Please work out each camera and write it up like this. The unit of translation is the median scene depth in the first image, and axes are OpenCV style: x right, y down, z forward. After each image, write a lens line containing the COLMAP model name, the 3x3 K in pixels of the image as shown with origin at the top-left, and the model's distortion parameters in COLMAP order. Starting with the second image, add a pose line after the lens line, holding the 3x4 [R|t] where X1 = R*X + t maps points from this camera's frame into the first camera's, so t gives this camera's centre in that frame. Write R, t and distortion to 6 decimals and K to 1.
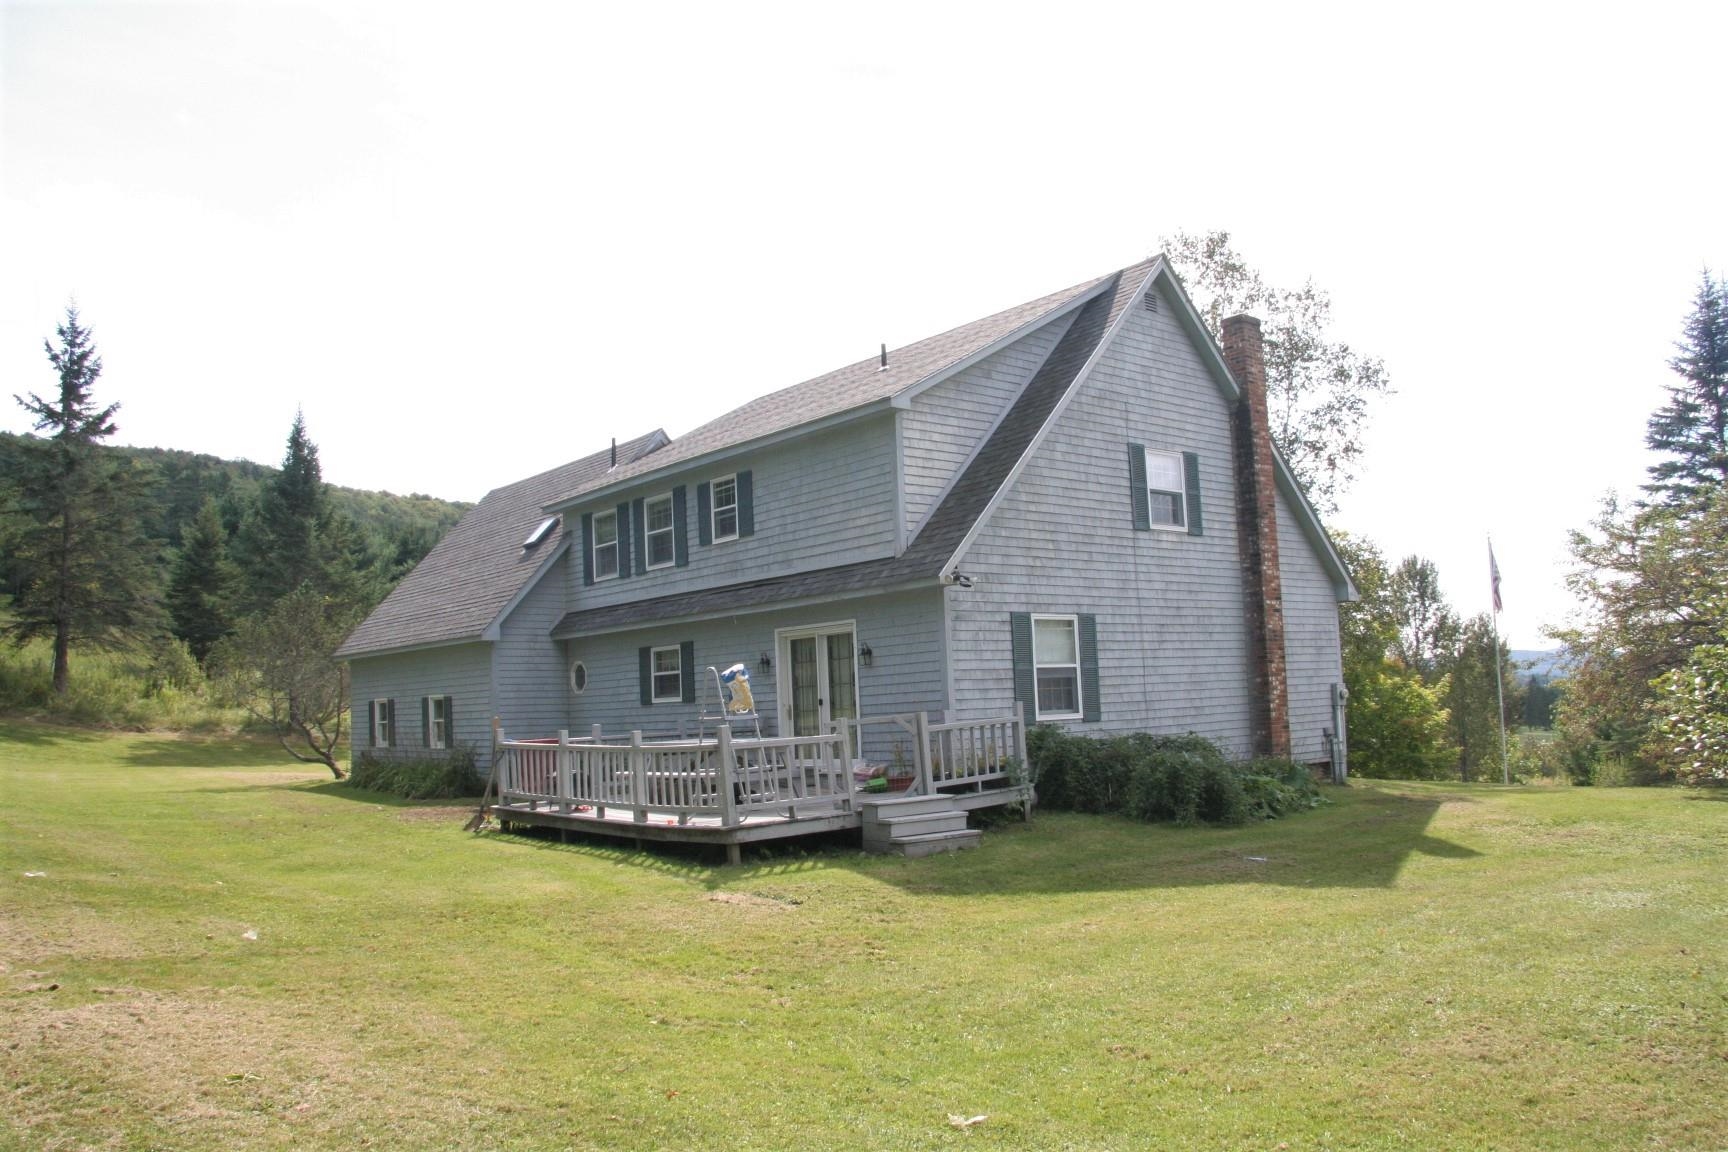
lens RADIAL K [[1374.2, 0, 864.4], [0, 1374.2, 583.0], [0, 0, 1]] dist [-0.048177, -0.000452]
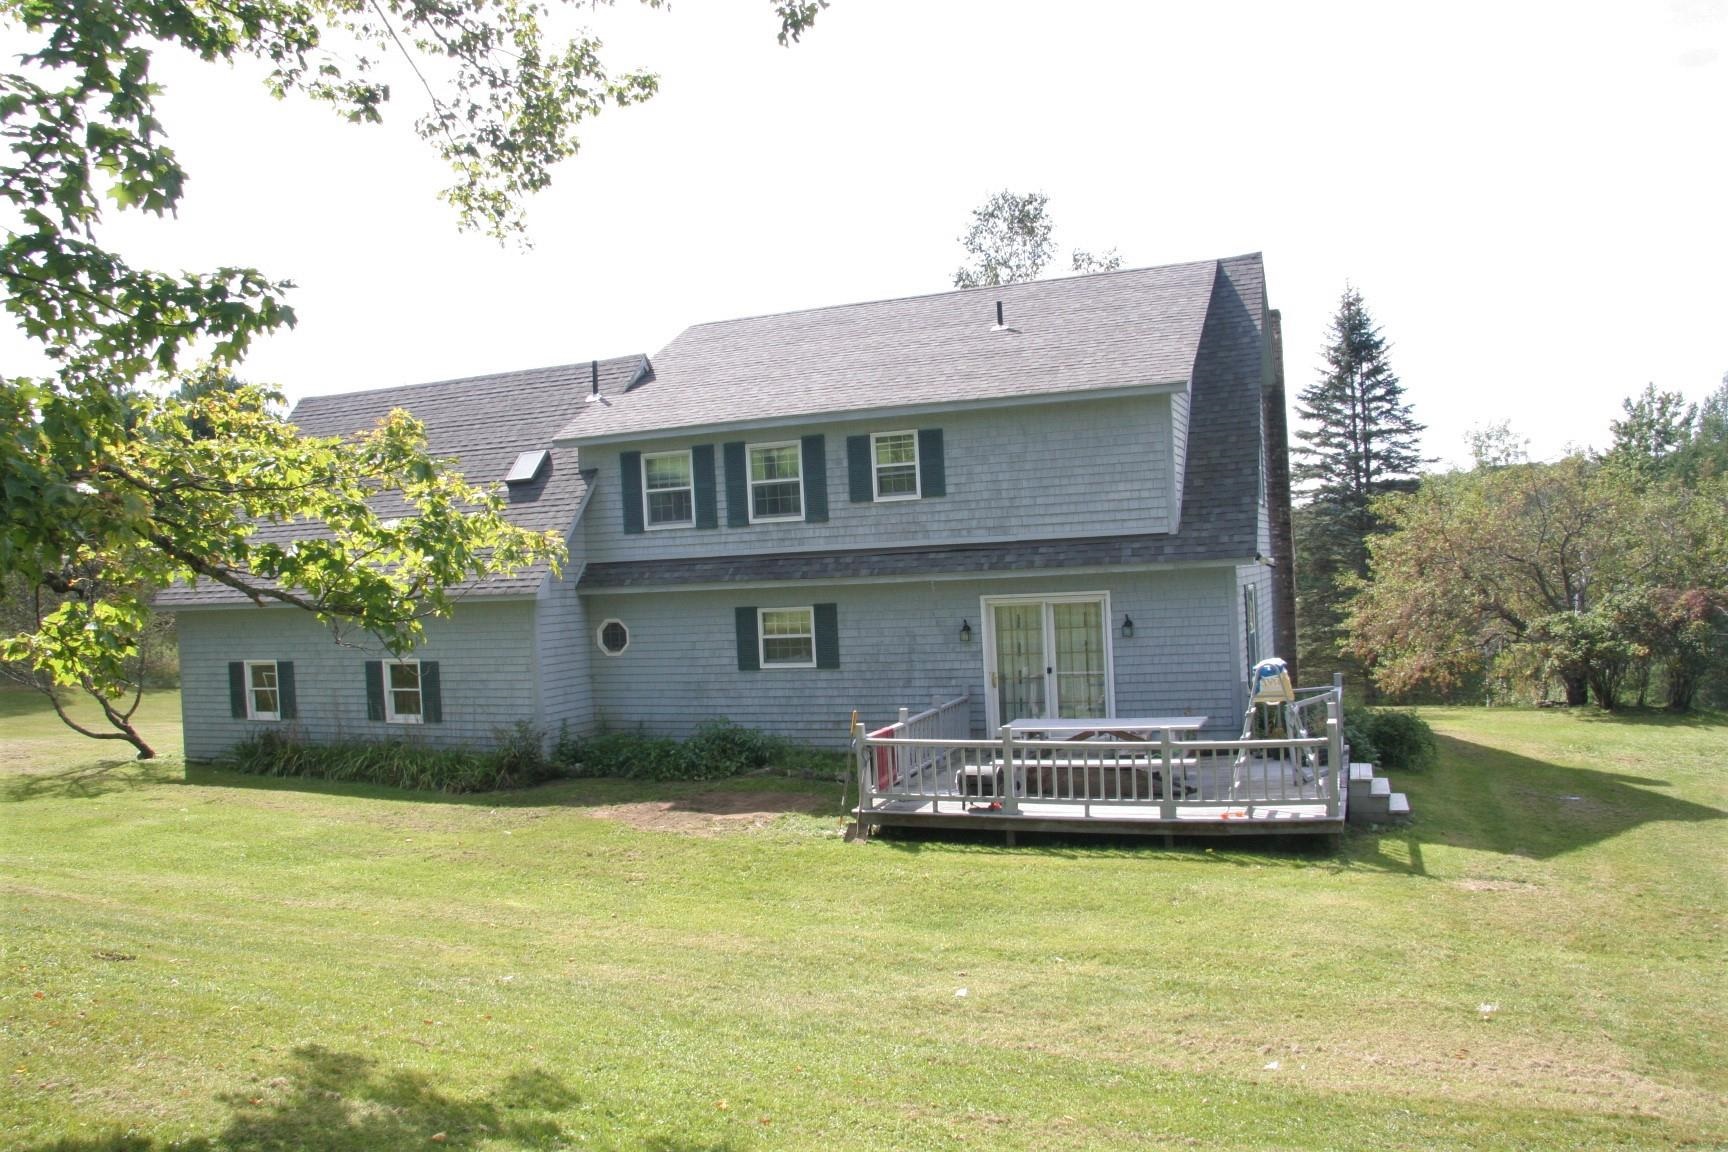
lens RADIAL K [[1374.2, 0, 865.0], [0, 1374.2, 572.8], [0, 0, 1]] dist [-0.048177, -0.000452]
pose [[0.869620, -0.000468, 0.493721, -0.564923], [-0.035375, 0.997370, 0.063253, -0.038075], [-0.492452, -0.072472, 0.867317, 0.176831]]
